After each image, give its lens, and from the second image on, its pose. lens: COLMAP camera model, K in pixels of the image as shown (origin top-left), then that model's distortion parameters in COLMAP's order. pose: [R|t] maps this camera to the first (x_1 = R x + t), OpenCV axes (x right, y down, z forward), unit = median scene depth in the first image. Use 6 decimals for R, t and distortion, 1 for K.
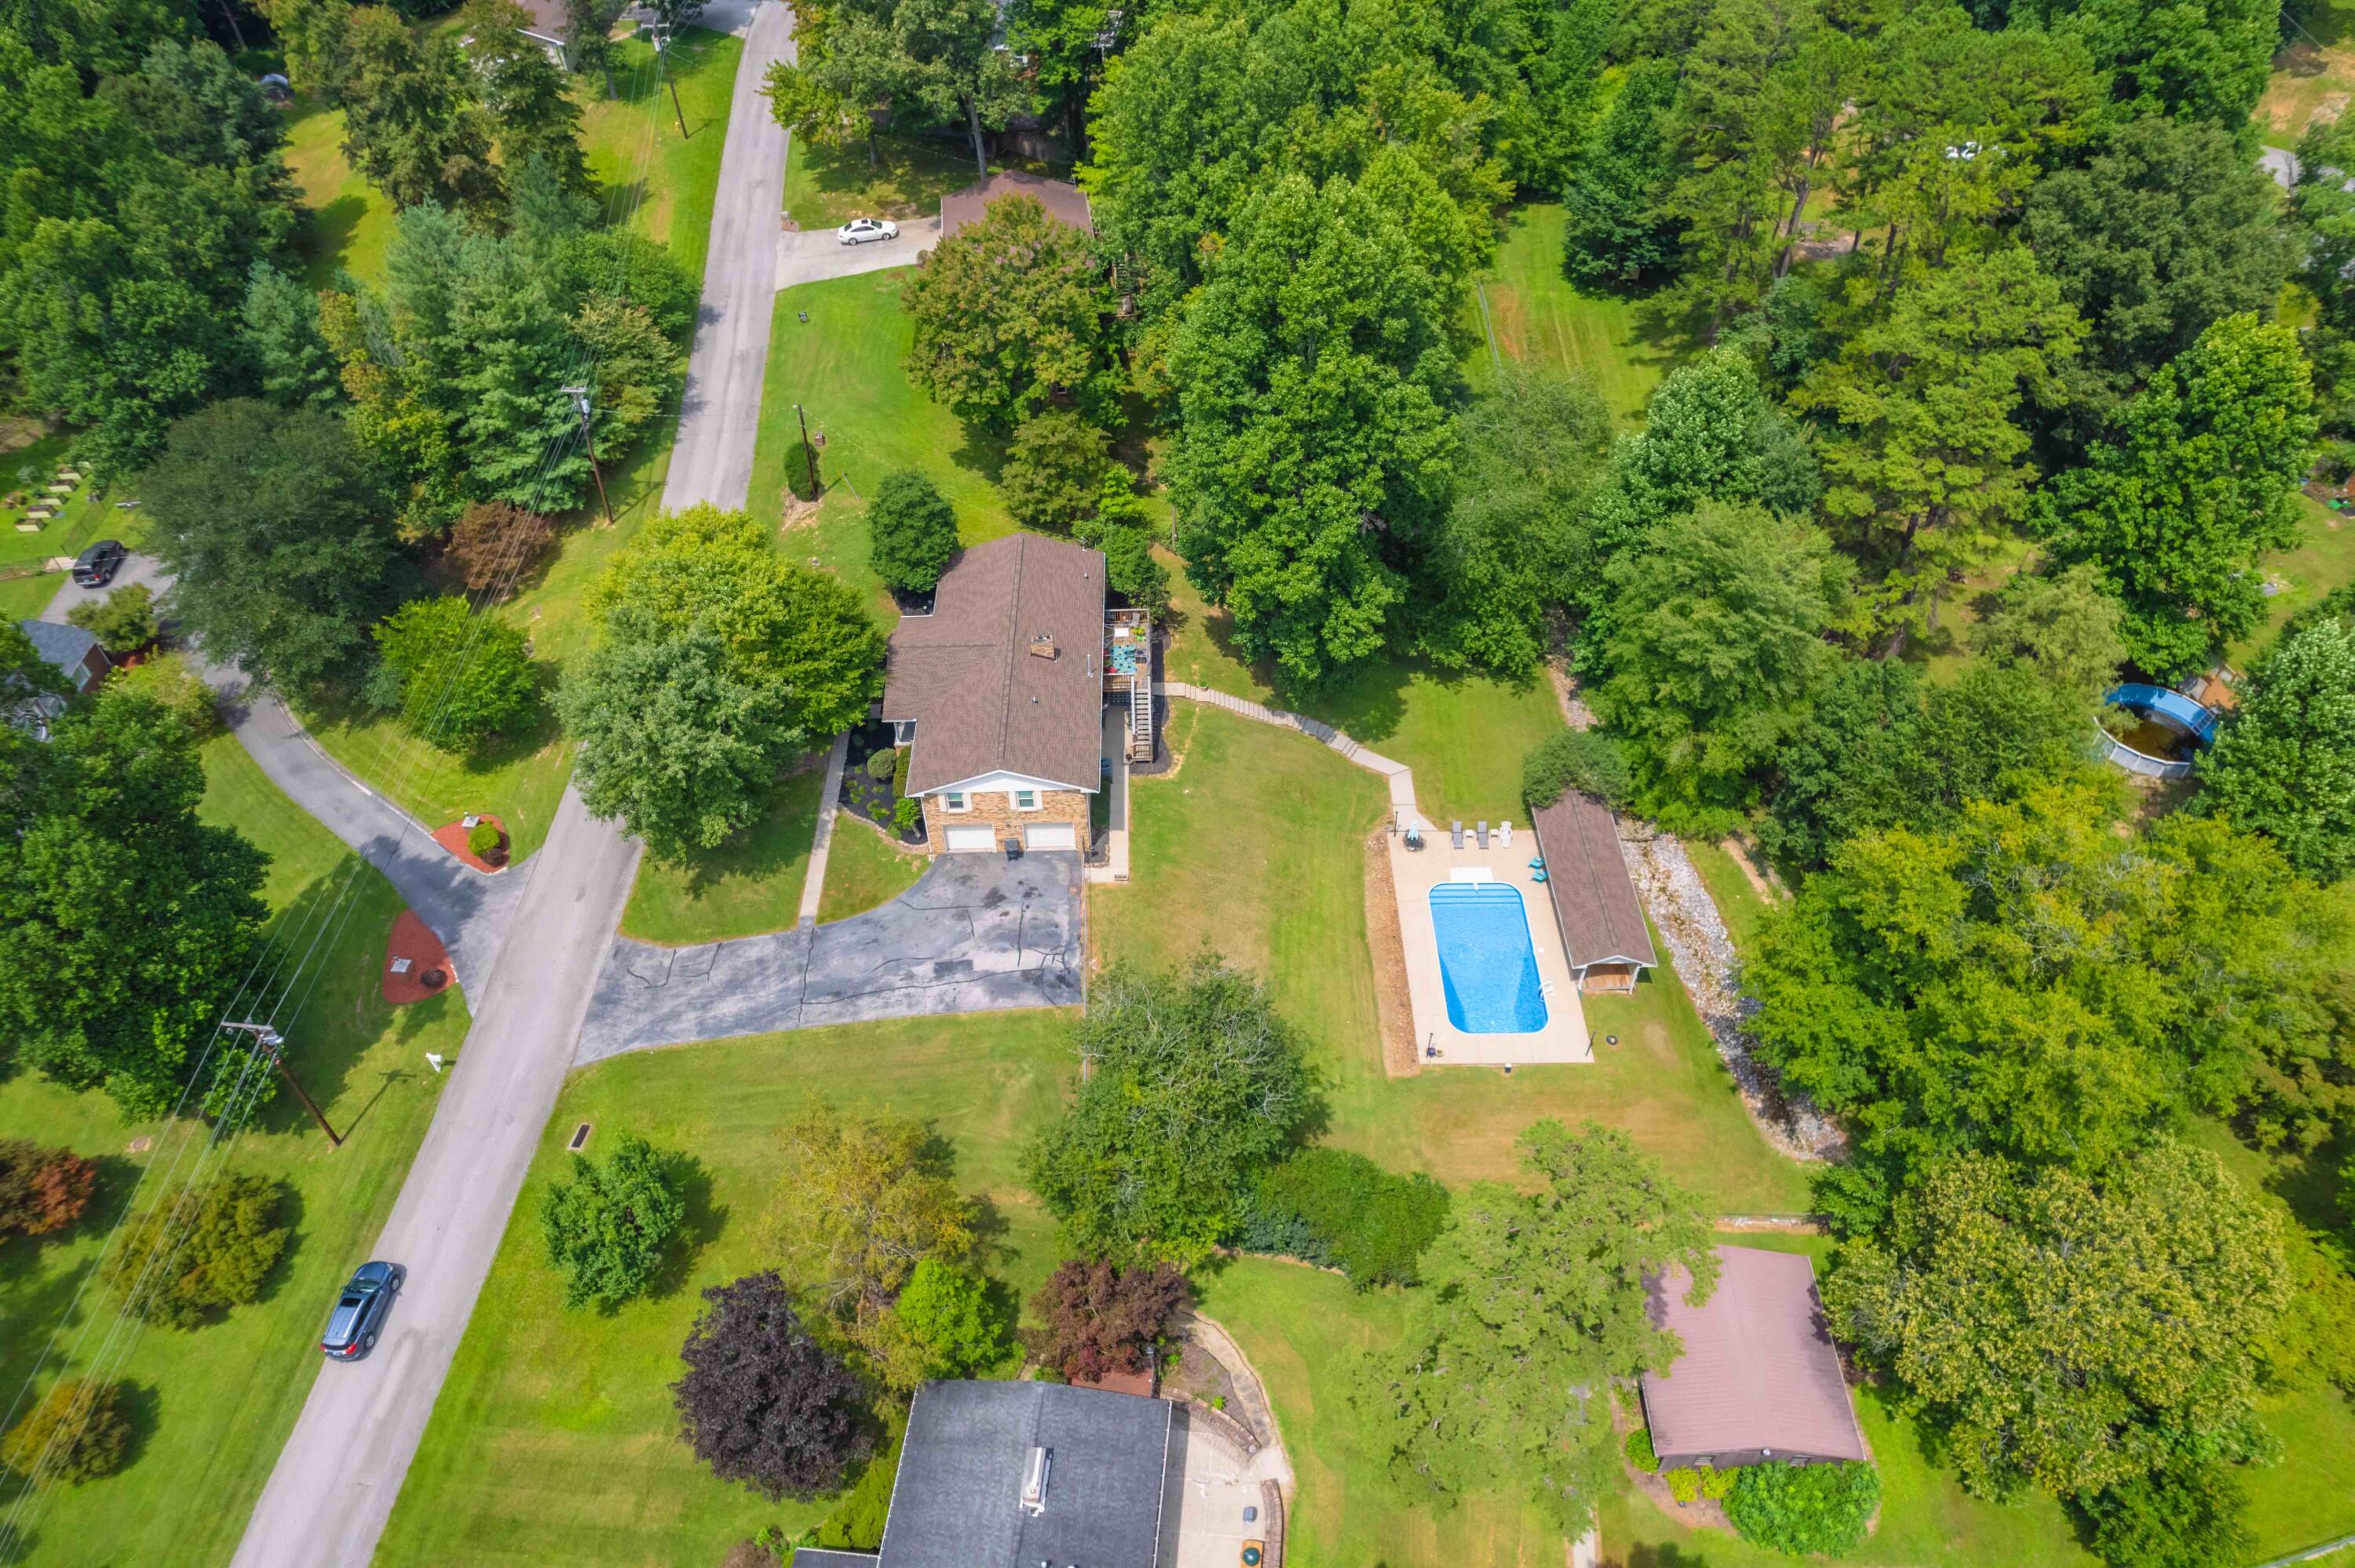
lens RADIAL K [[1504.5, 0, 1170.8], [0, 1504.5, 801.1], [0, 0, 1]] dist [-0.085228, 0.077564]
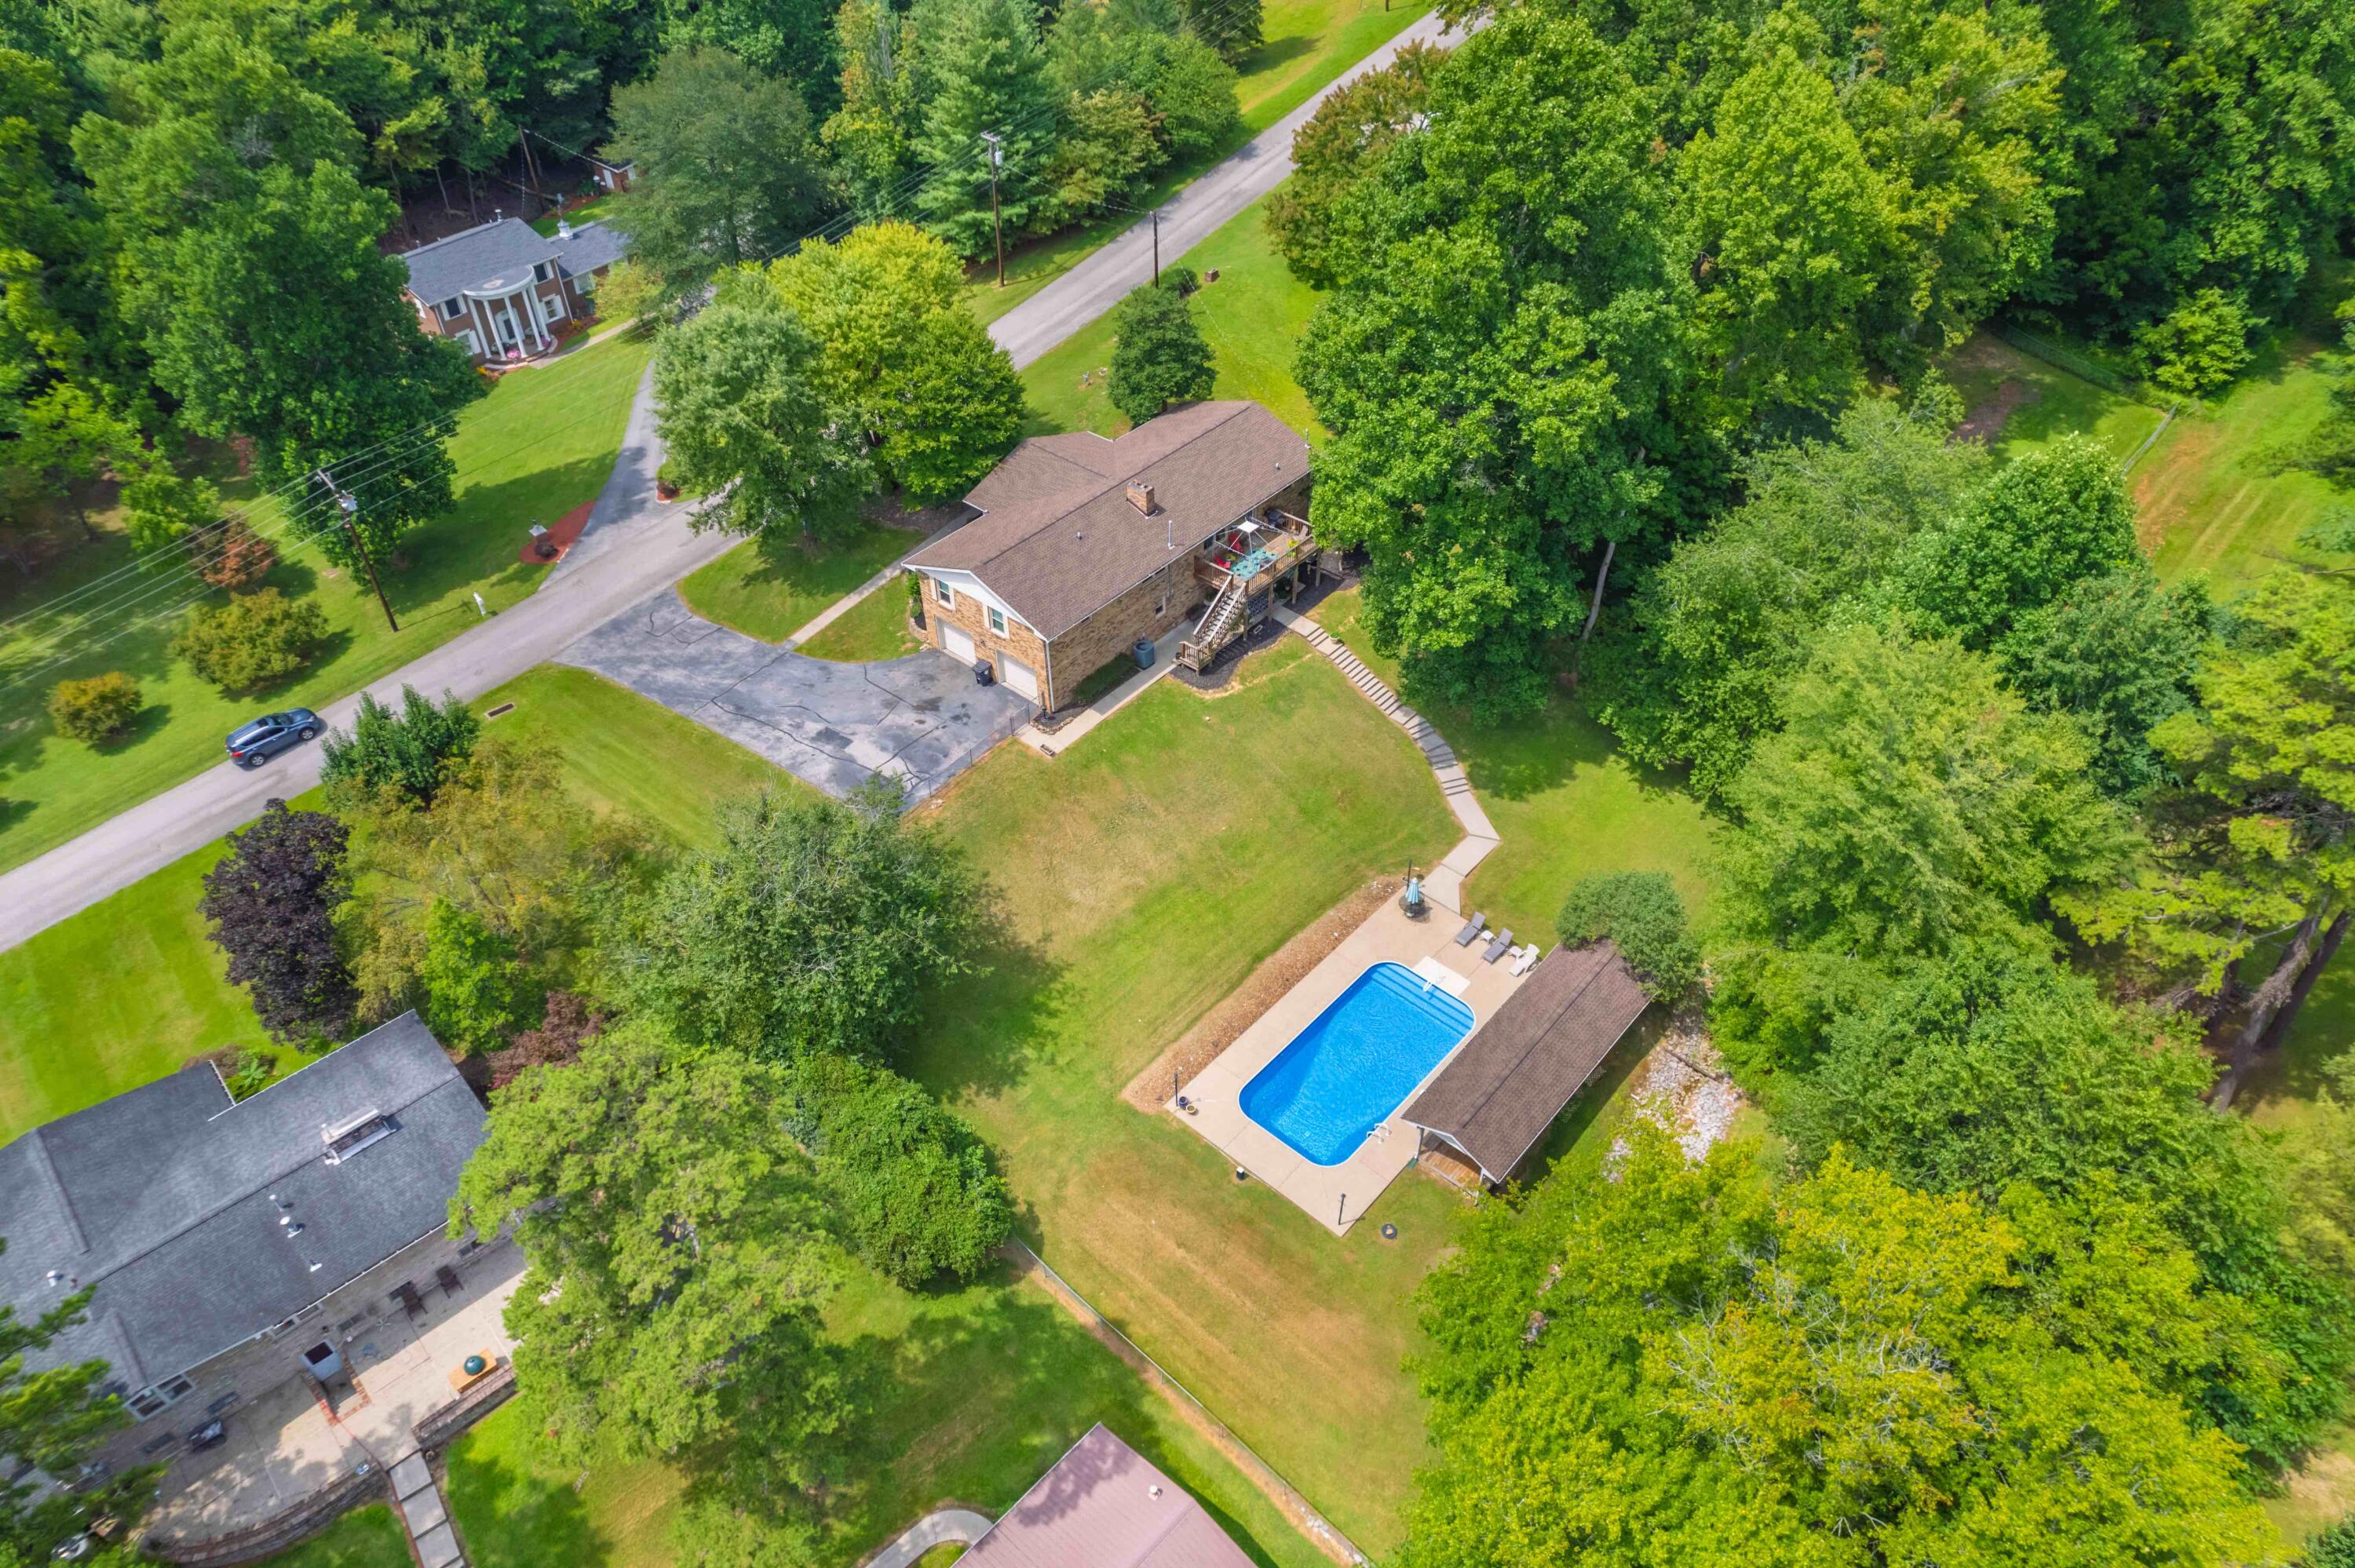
lens RADIAL K [[1504.5, 0, 1170.8], [0, 1504.5, 801.1], [0, 0, 1]] dist [-0.085228, 0.077564]
pose [[0.744280, 0.453346, -0.490434, 0.467424], [-0.464880, 0.878893, 0.106928, -0.050206], [0.479515, 0.148409, 0.864893, 0.286281]]
